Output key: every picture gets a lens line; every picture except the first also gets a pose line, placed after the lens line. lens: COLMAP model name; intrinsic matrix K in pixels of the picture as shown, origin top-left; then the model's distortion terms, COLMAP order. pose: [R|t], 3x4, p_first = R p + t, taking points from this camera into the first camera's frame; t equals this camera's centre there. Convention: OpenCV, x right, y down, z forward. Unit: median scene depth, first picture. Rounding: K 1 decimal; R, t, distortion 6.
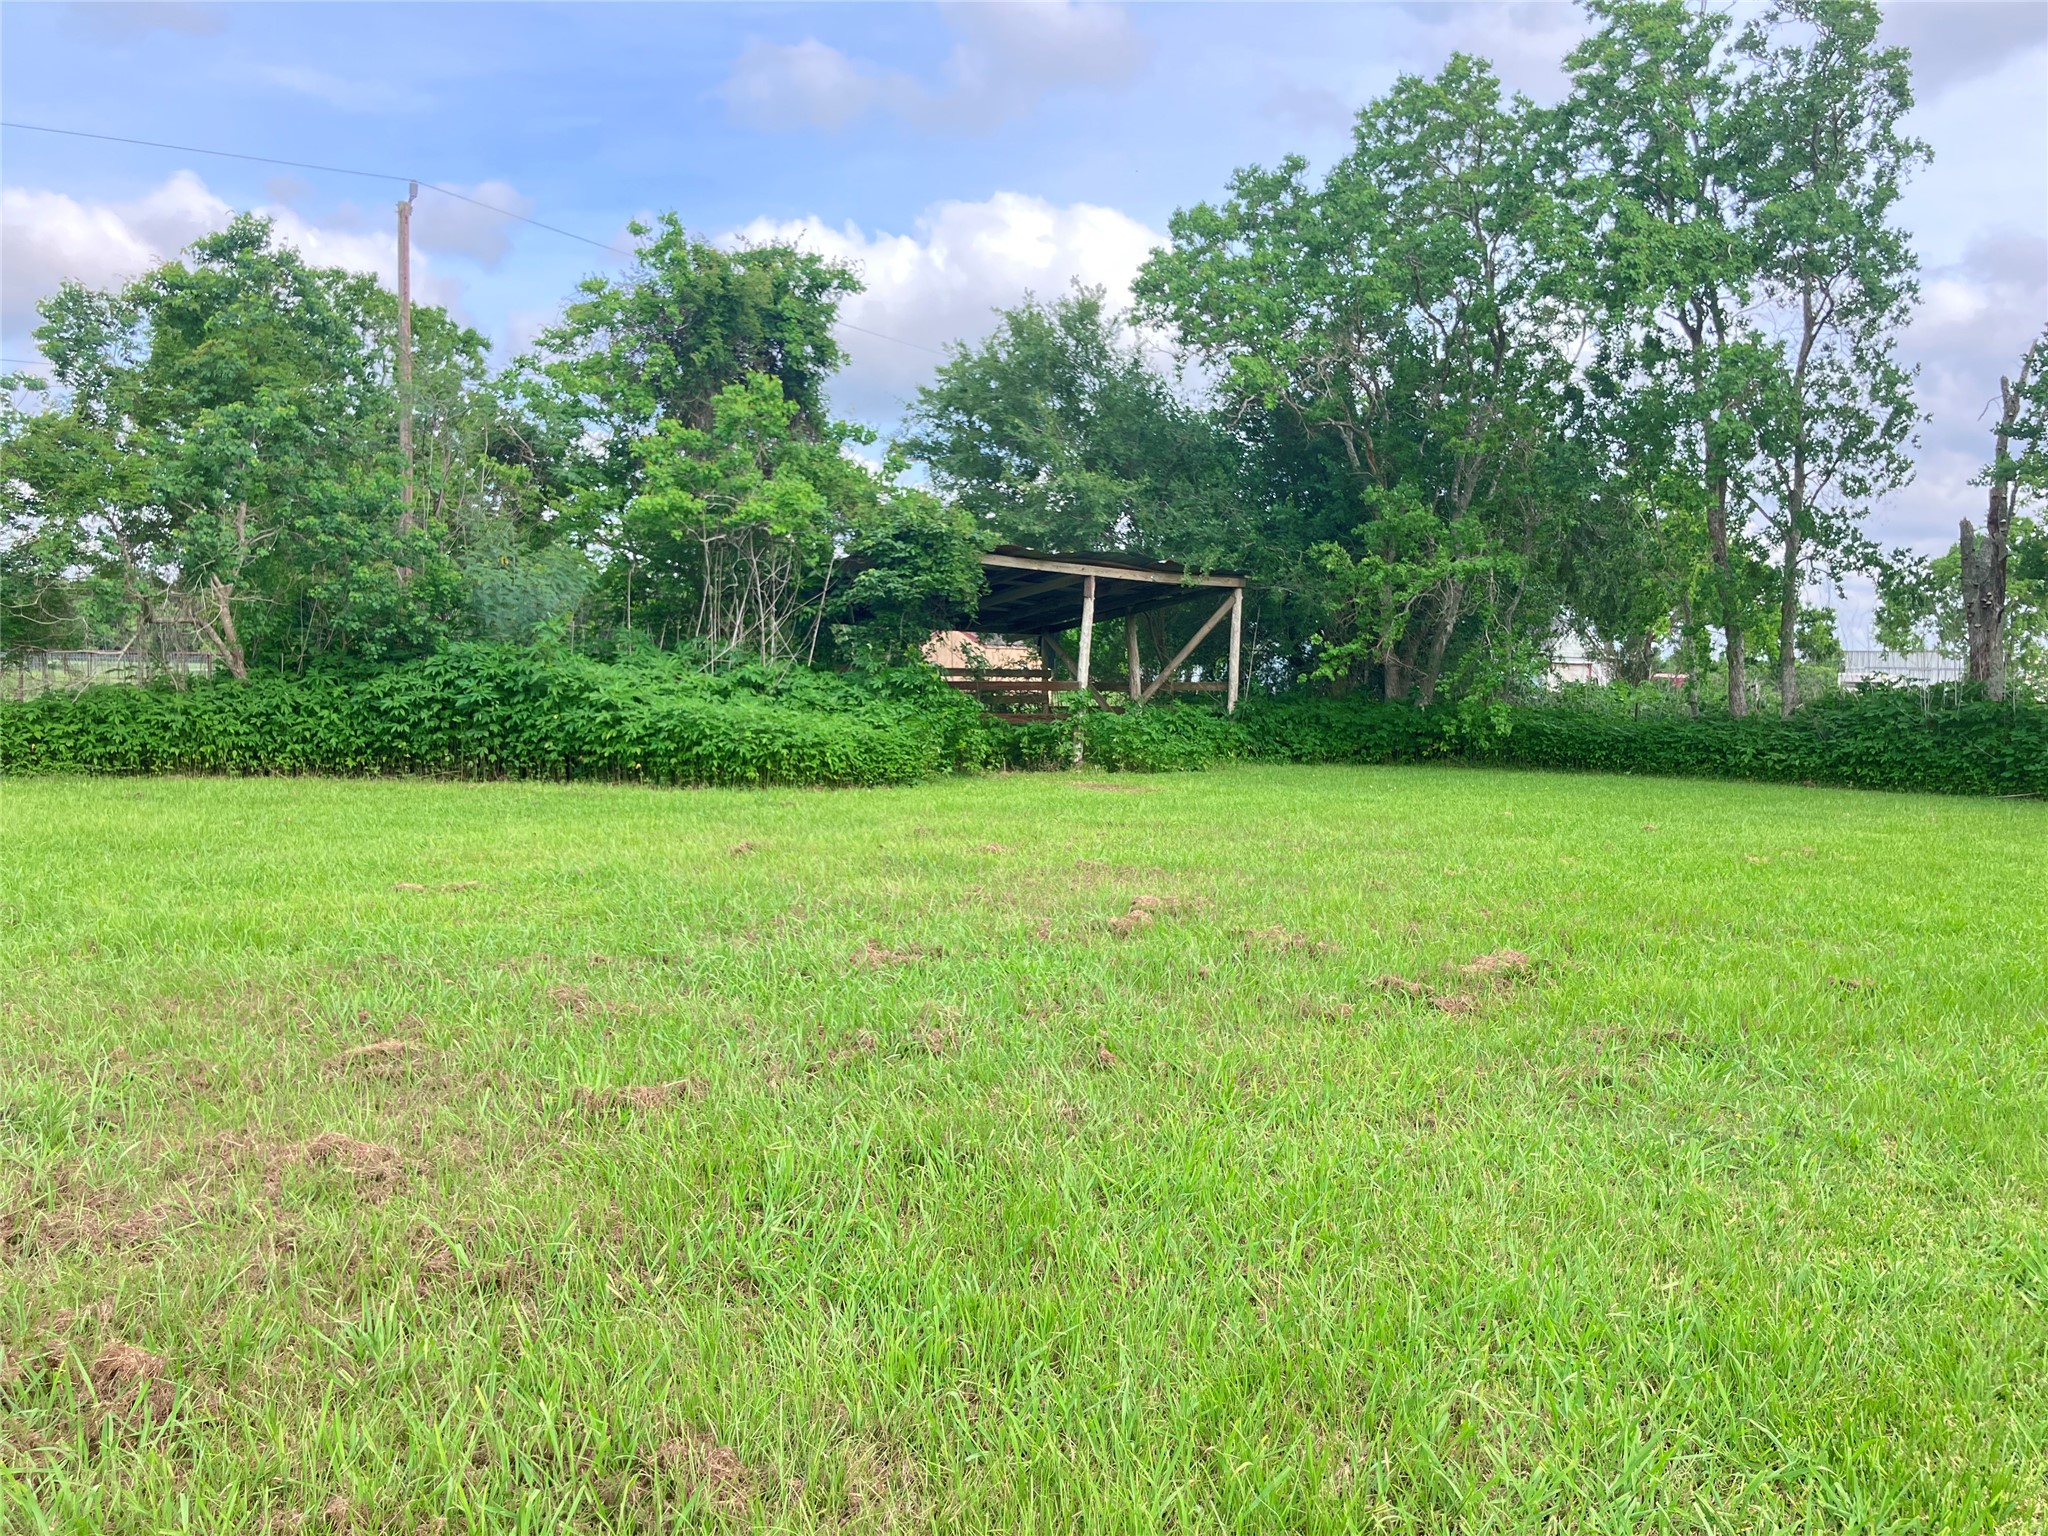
lens RADIAL K [[1713.1, 0, 1025.5], [0, 1713.1, 777.6], [0, 0, 1]] dist [-0.013002, 0.044341]
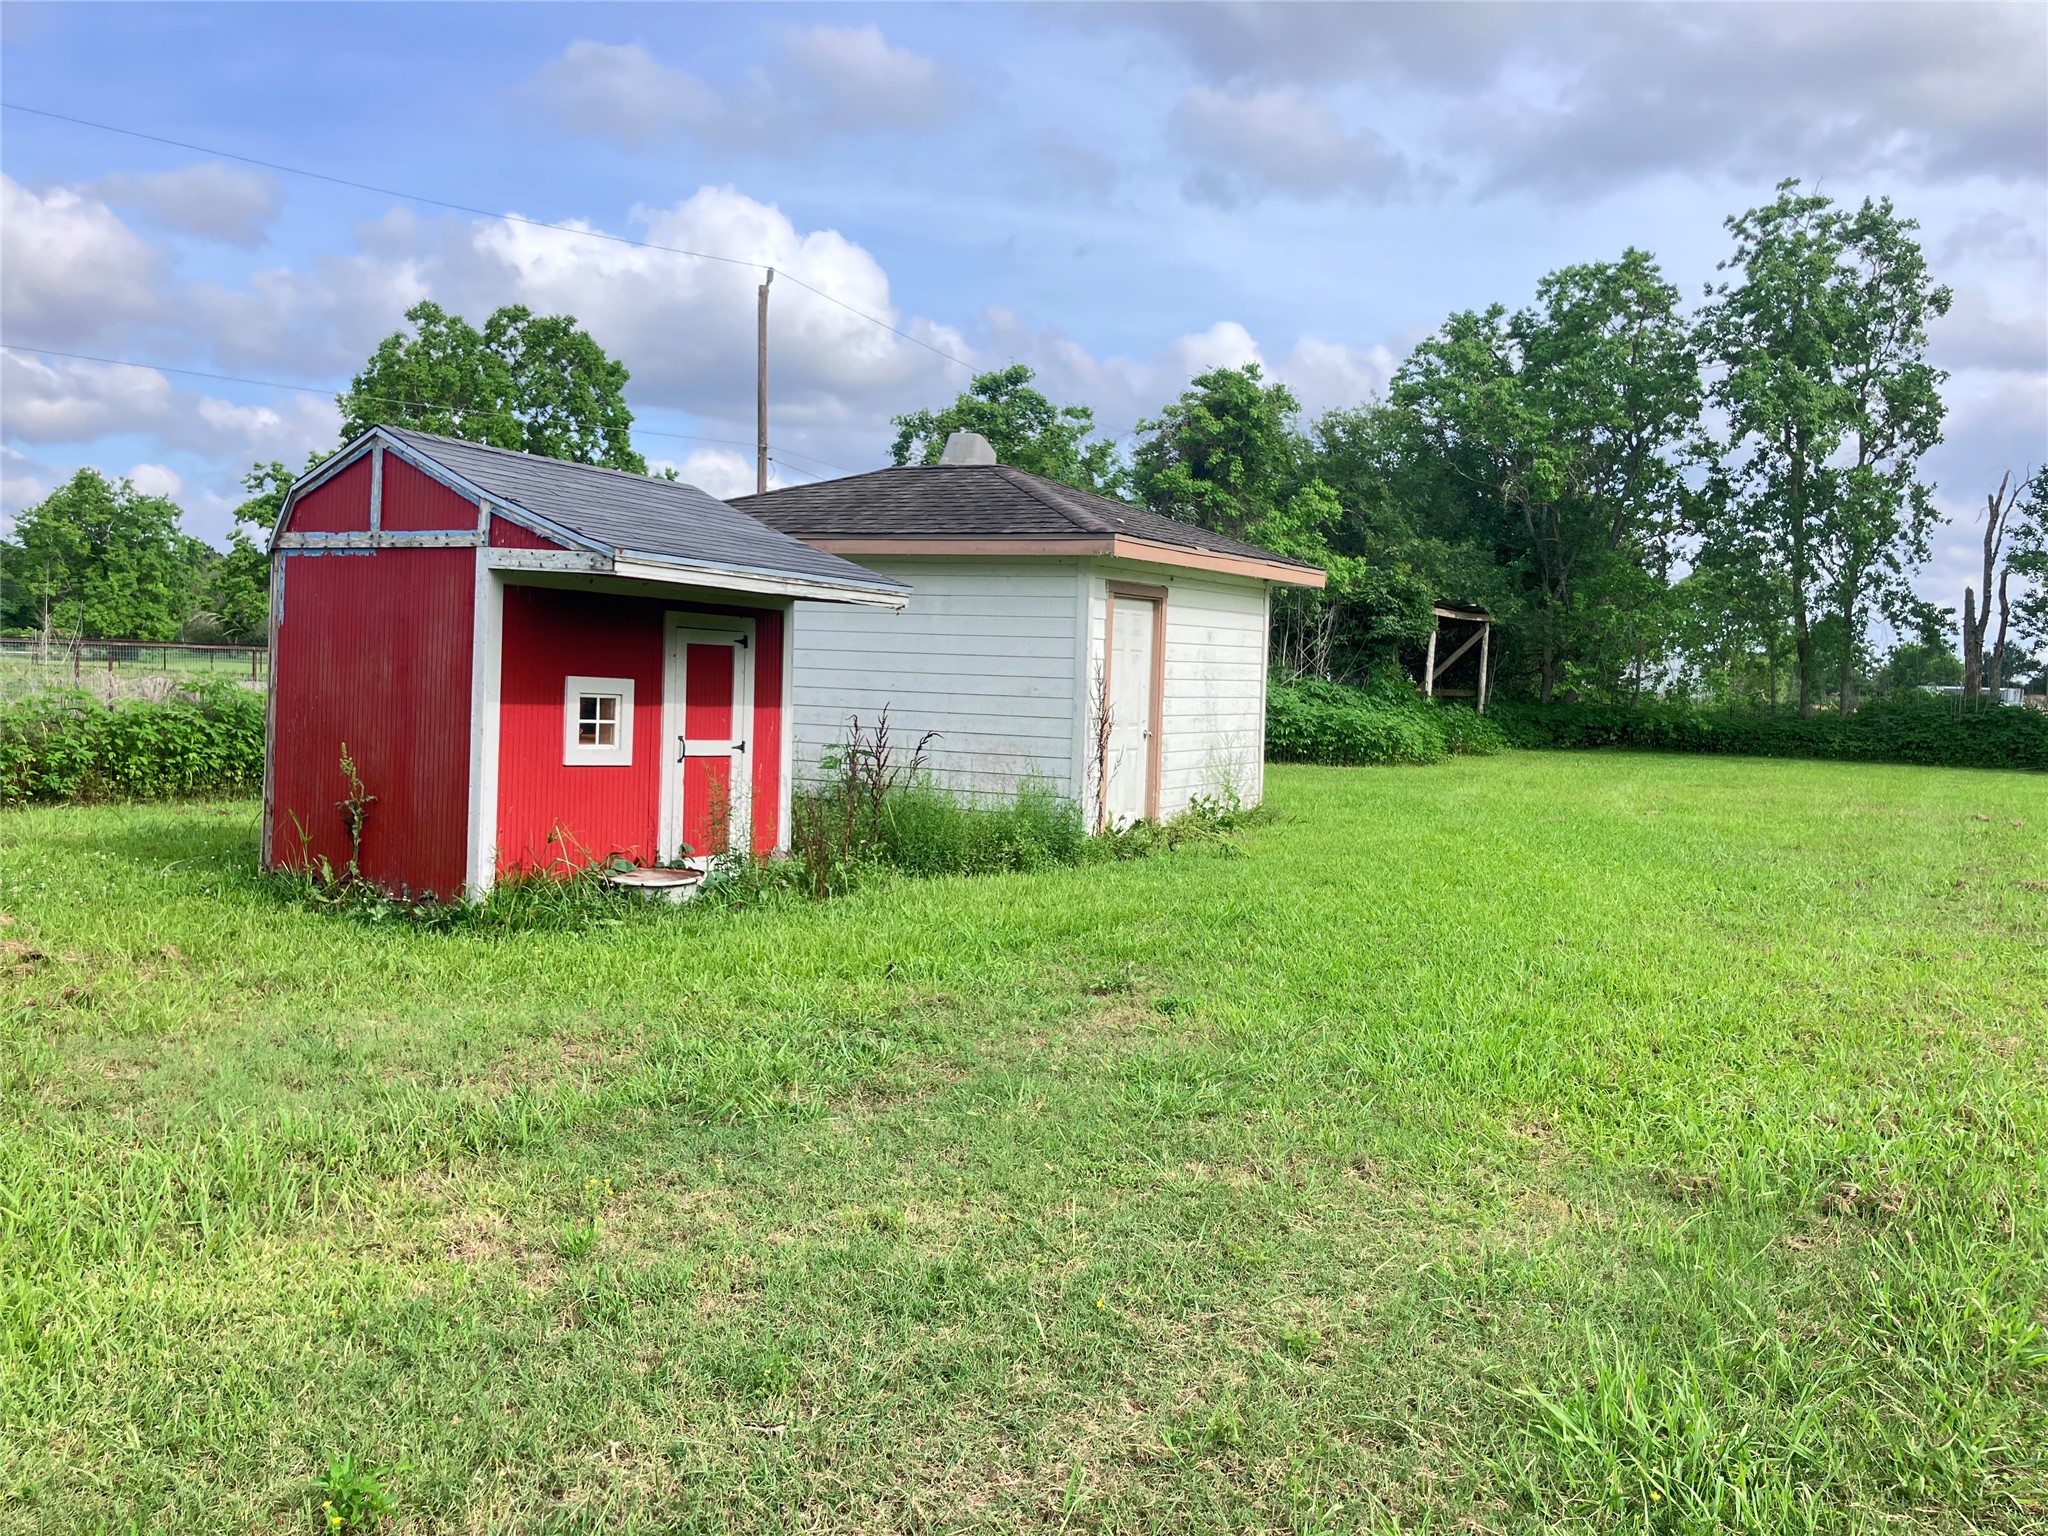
lens RADIAL K [[1713.1, 0, 1025.5], [0, 1713.1, 759.4], [0, 0, 1]] dist [-0.013002, 0.044341]
pose [[0.974439, -0.003118, 0.224629, -0.577362], [0.003067, 0.999995, 0.000579, -0.001427], [-0.224630, 0.000125, 0.974444, -0.277380]]
